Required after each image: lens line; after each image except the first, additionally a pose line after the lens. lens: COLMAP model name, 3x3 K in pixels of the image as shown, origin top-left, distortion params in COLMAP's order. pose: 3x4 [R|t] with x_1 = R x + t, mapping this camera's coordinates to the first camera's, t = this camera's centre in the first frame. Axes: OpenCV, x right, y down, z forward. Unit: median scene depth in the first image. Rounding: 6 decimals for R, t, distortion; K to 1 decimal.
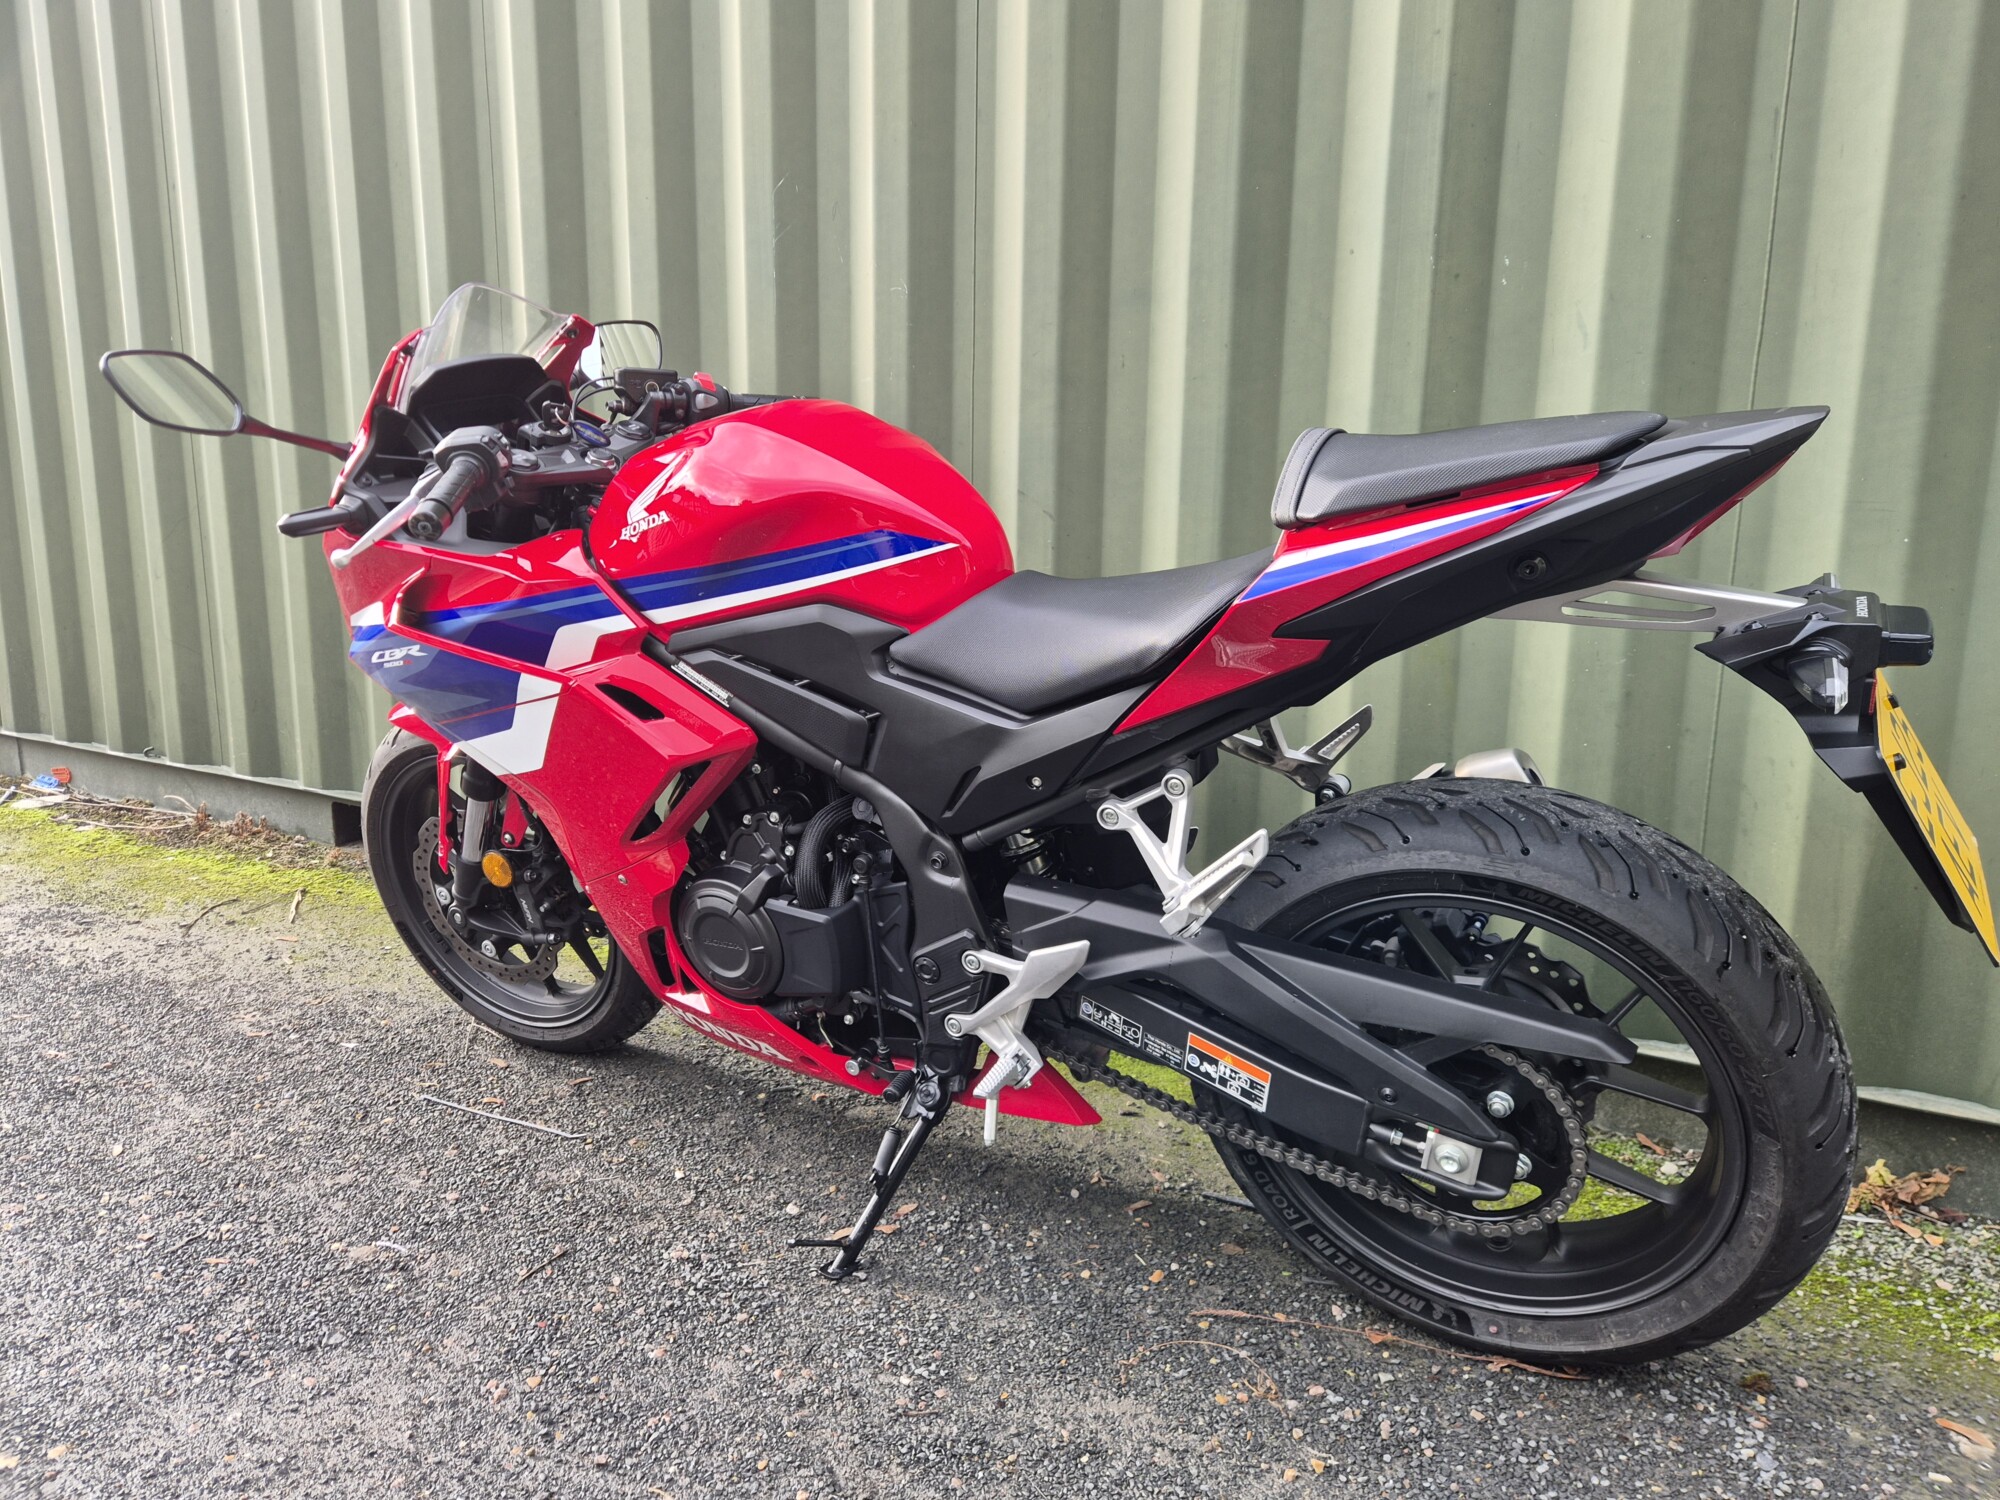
lens RADIAL K [[1332.8, 0, 974.7], [0, 1332.8, 741.6], [0, 0, 1]] dist [0.086051, -0.075749]
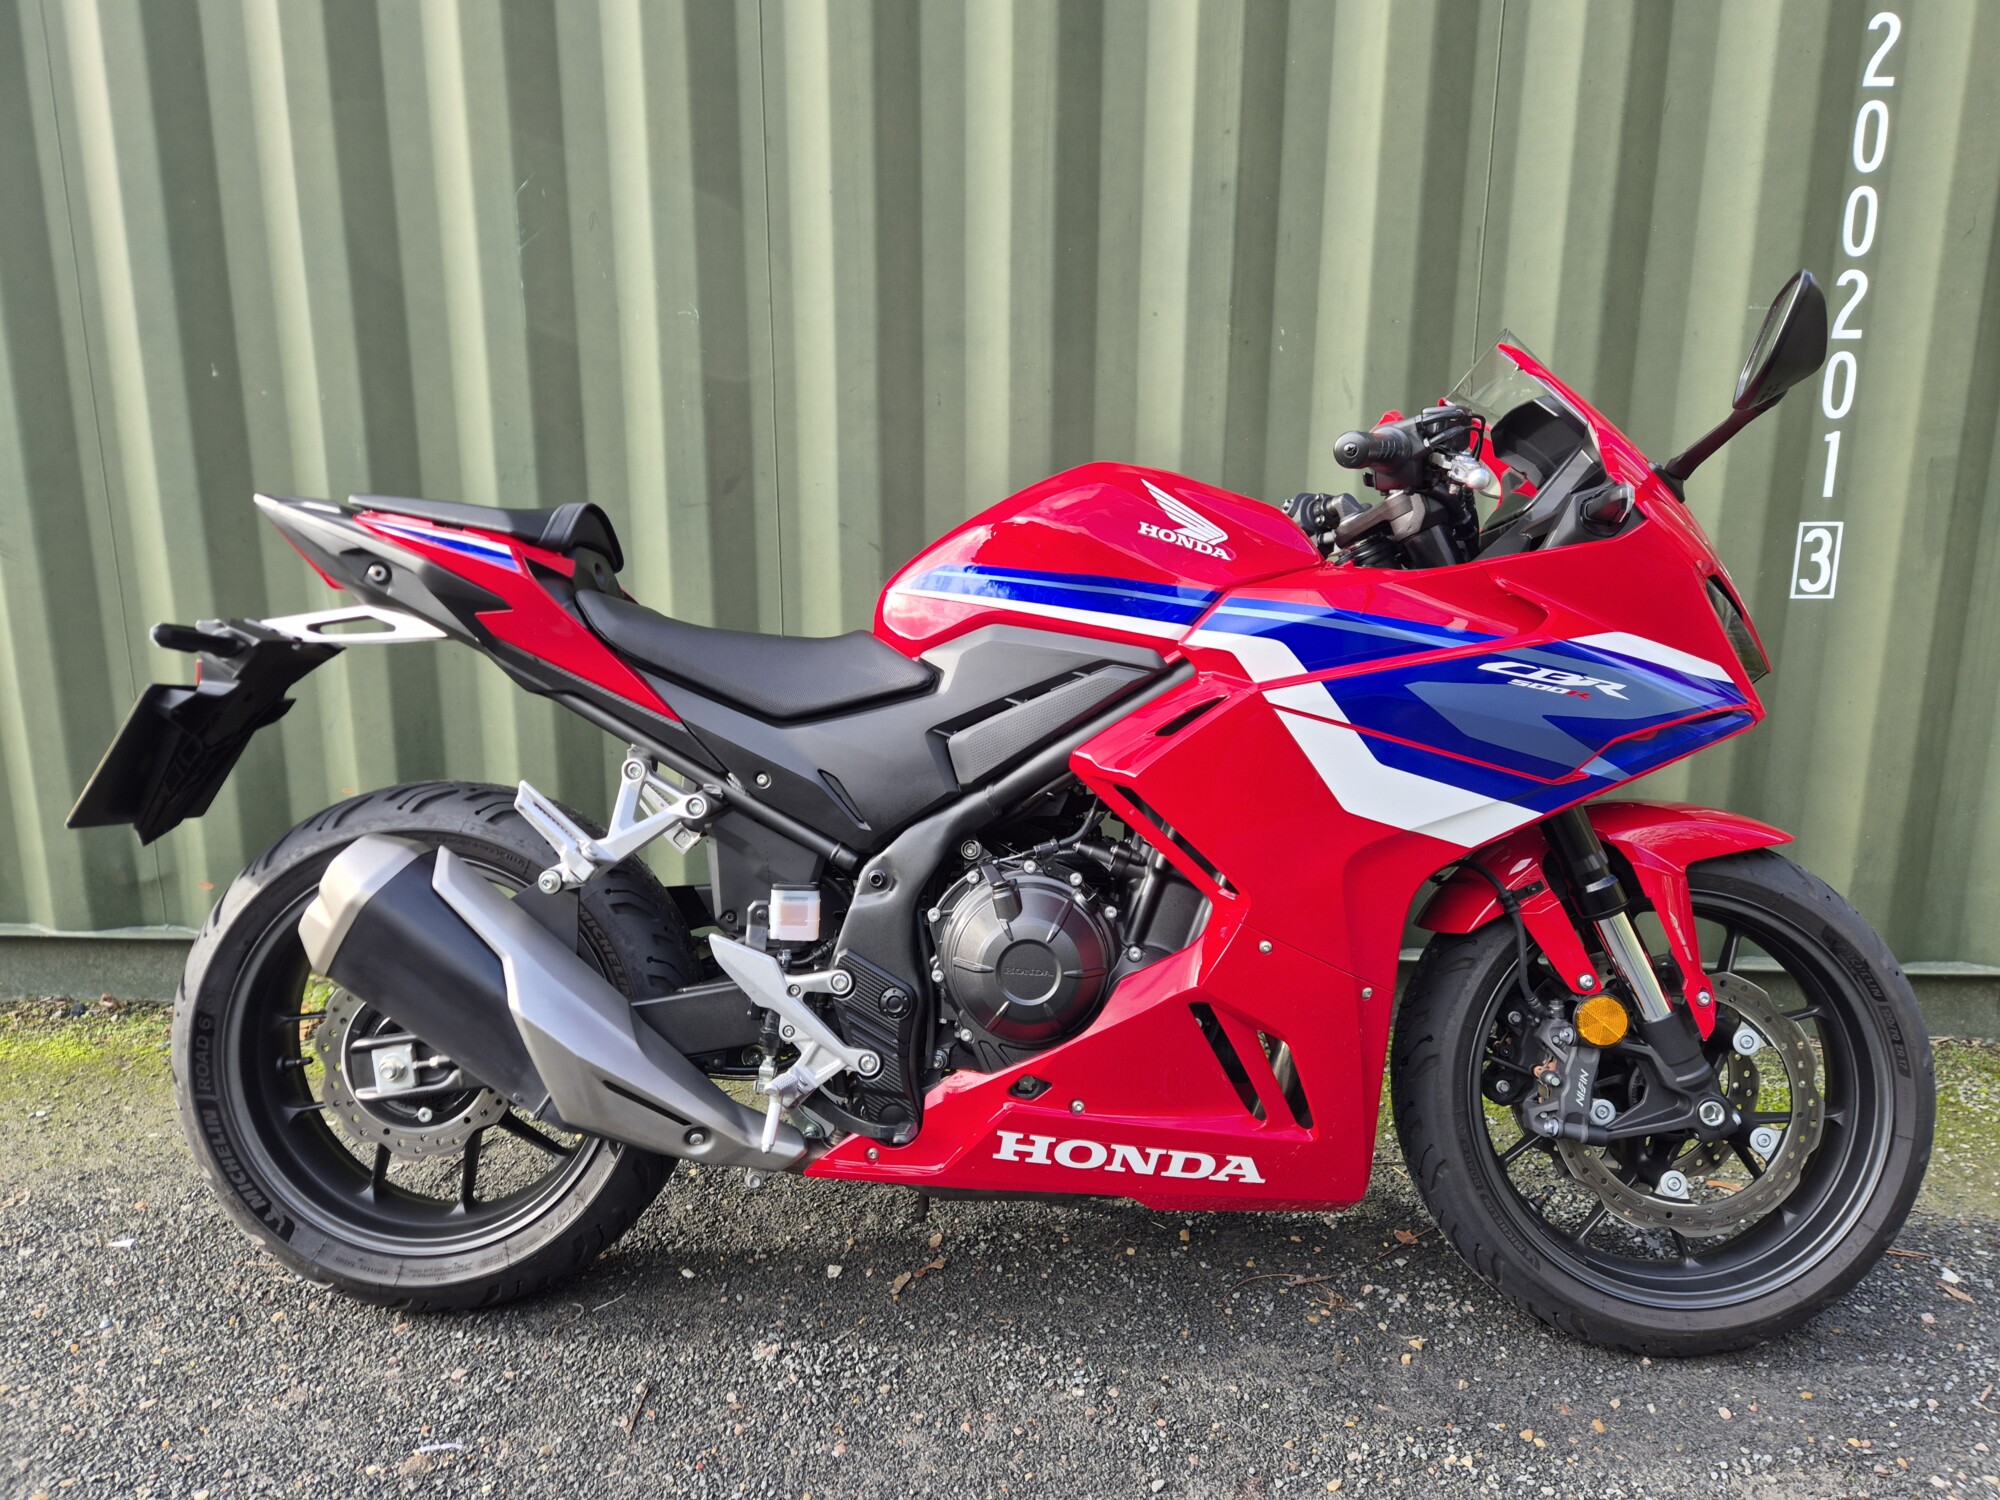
lens RADIAL K [[1328.7, 0, 993.8], [0, 1328.7, 742.5], [0, 0, 1]] dist [0.093740, -0.078496]
pose [[0.882691, -0.108091, 0.457354, -0.479648], [0.091370, 0.994091, 0.058599, -0.099329], [-0.460985, -0.009936, 0.887352, 0.067688]]
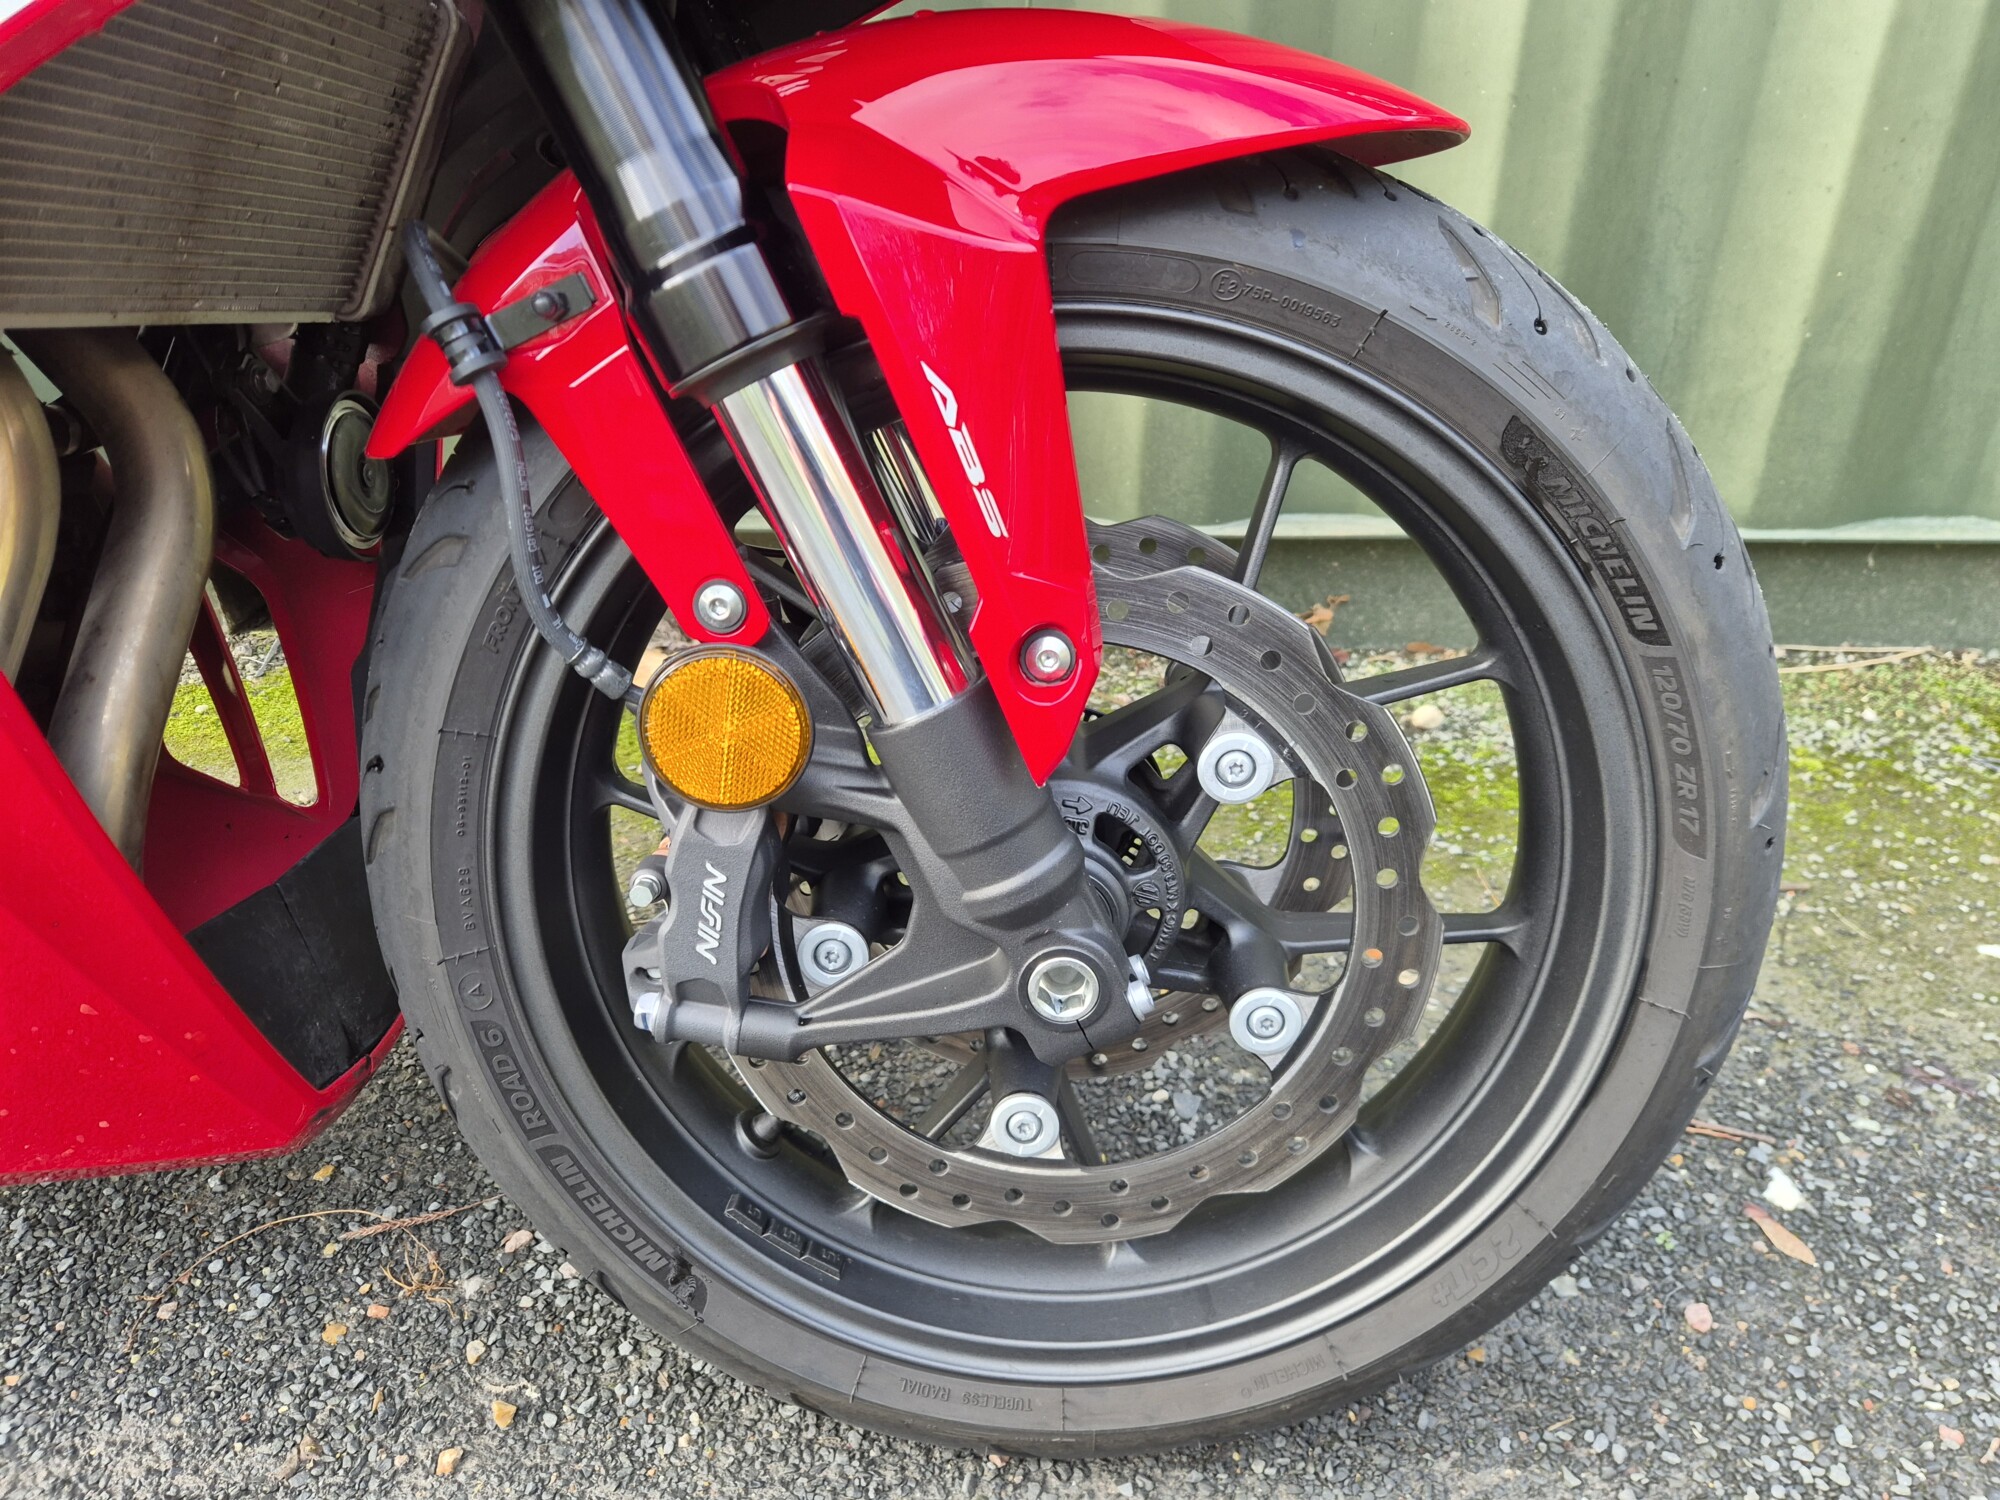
lens RADIAL K [[1345.4, 0, 995.6], [0, 1345.4, 732.2], [0, 0, 1]] dist [0.070006, -0.064444]
pose [[0.889001, -0.248263, 0.384764, 0.228464], [0.103615, 0.927539, 0.359075, 0.083747], [-0.446029, -0.279350, 0.850307, 0.421548]]
